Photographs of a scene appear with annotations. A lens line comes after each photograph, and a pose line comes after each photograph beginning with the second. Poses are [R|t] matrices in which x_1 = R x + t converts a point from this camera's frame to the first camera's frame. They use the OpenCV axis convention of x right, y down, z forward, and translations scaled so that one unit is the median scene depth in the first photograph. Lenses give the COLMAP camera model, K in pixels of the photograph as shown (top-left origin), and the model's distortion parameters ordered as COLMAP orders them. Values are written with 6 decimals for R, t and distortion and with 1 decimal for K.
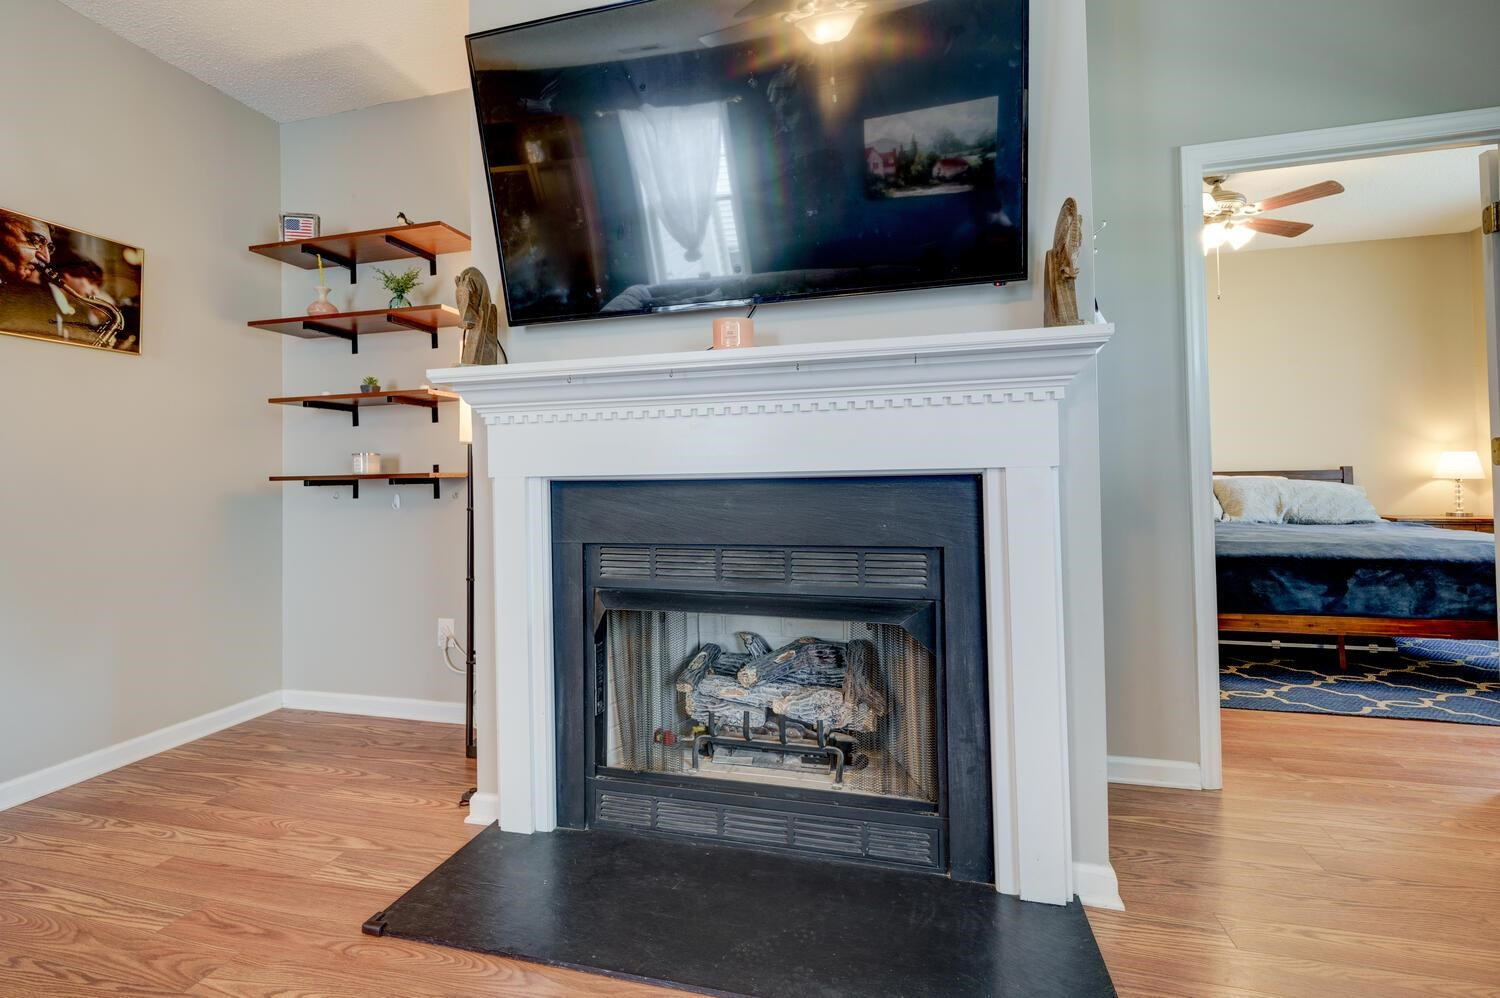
lens RADIAL K [[633.9, 0, 749.7], [0, 633.9, 470.1], [0, 0, 1]] dist [-0.002258, -0.000166]
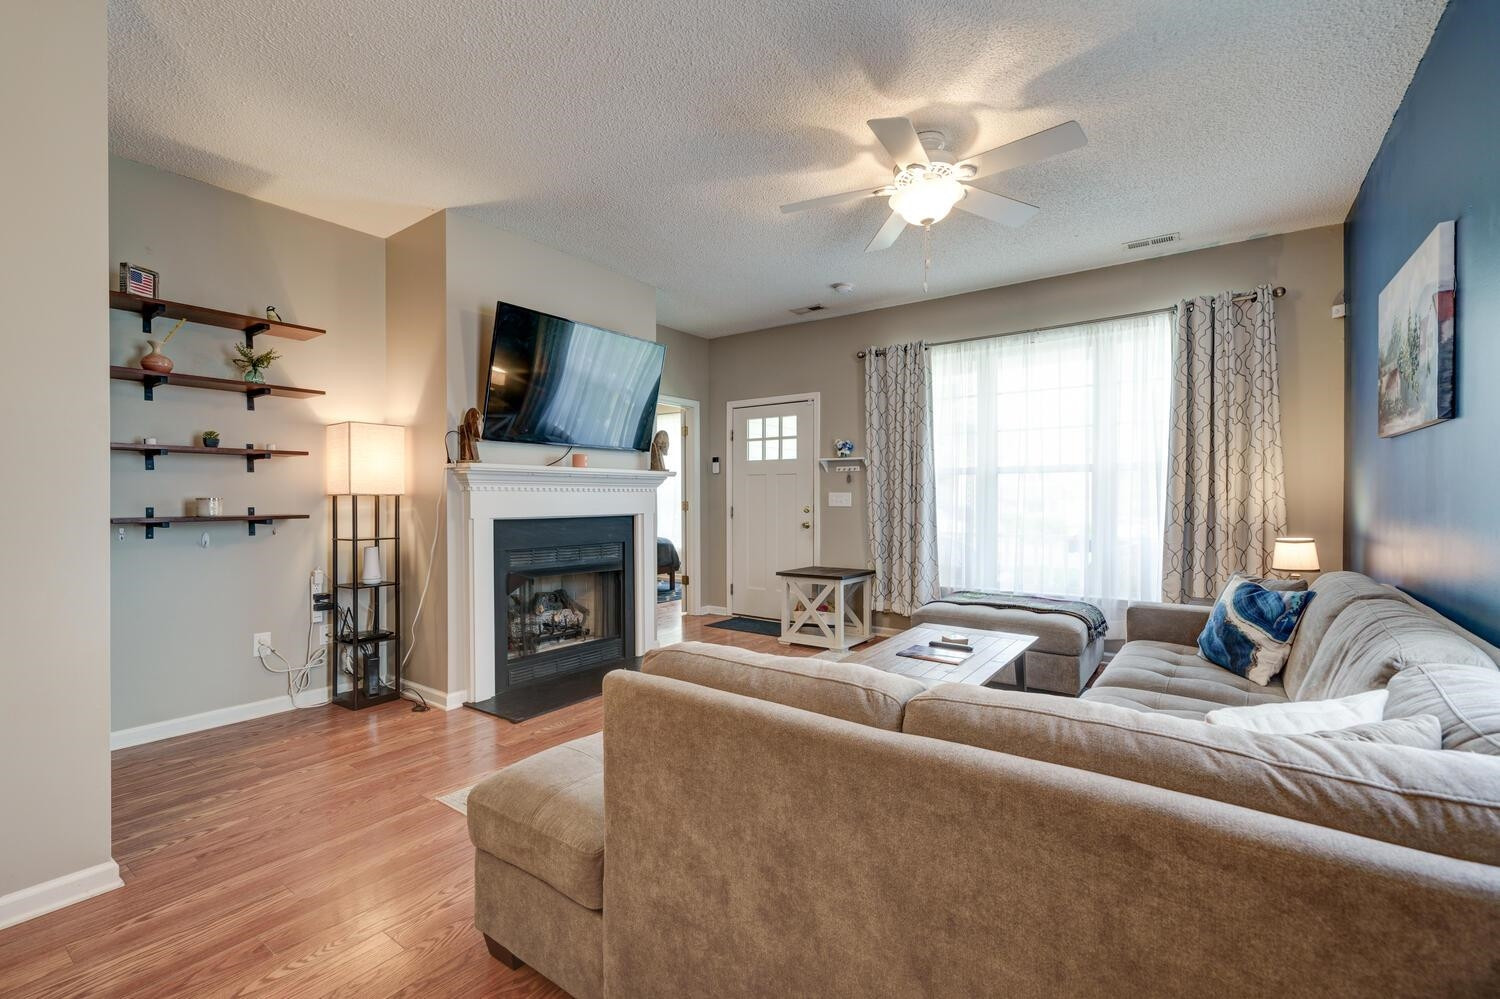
lens RADIAL K [[643.6, 0, 744.3], [0, 643.6, 499.6], [0, 0, 1]] dist [-0.004006, -0.000334]
pose [[0.358460, 0.013666, 0.933445, -1.934306], [-0.020101, 0.999774, -0.006918, -0.050042], [-0.933328, -0.016284, 0.358654, -0.455666]]
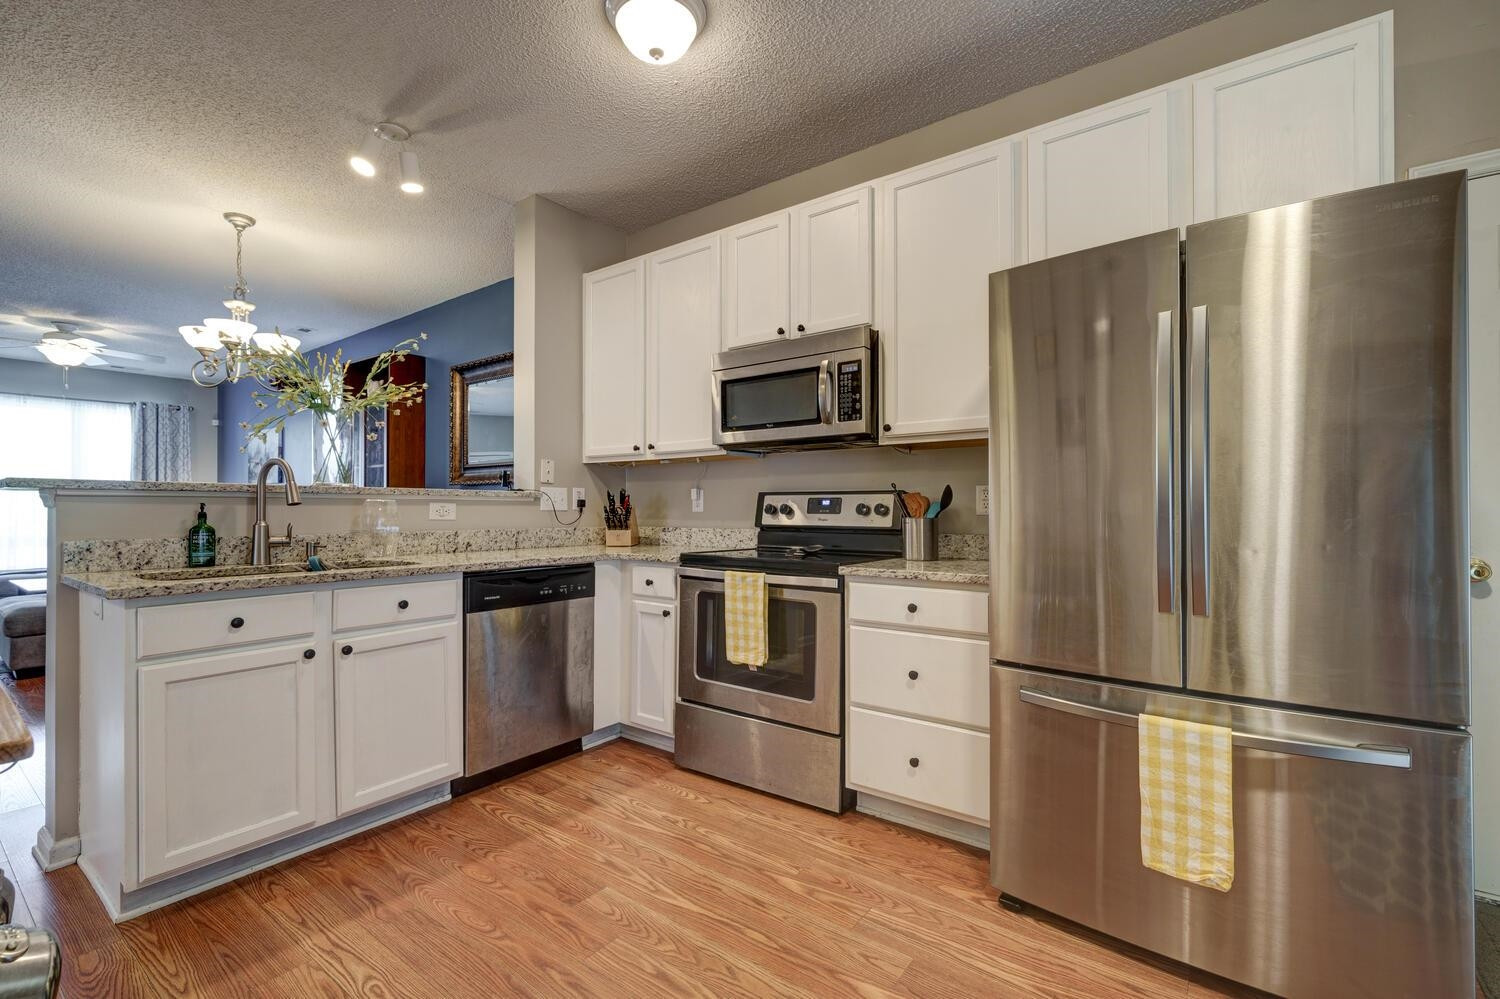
lens RADIAL K [[654.6, 0, 748.6], [0, 654.6, 503.9], [0, 0, 1]] dist [0.000341, -0.000042]
pose [[-0.932153, 0.021580, 0.361421, -4.497114], [0.011232, 0.999465, -0.030710, 0.054292], [-0.361891, -0.024567, -0.931897, 1.428457]]
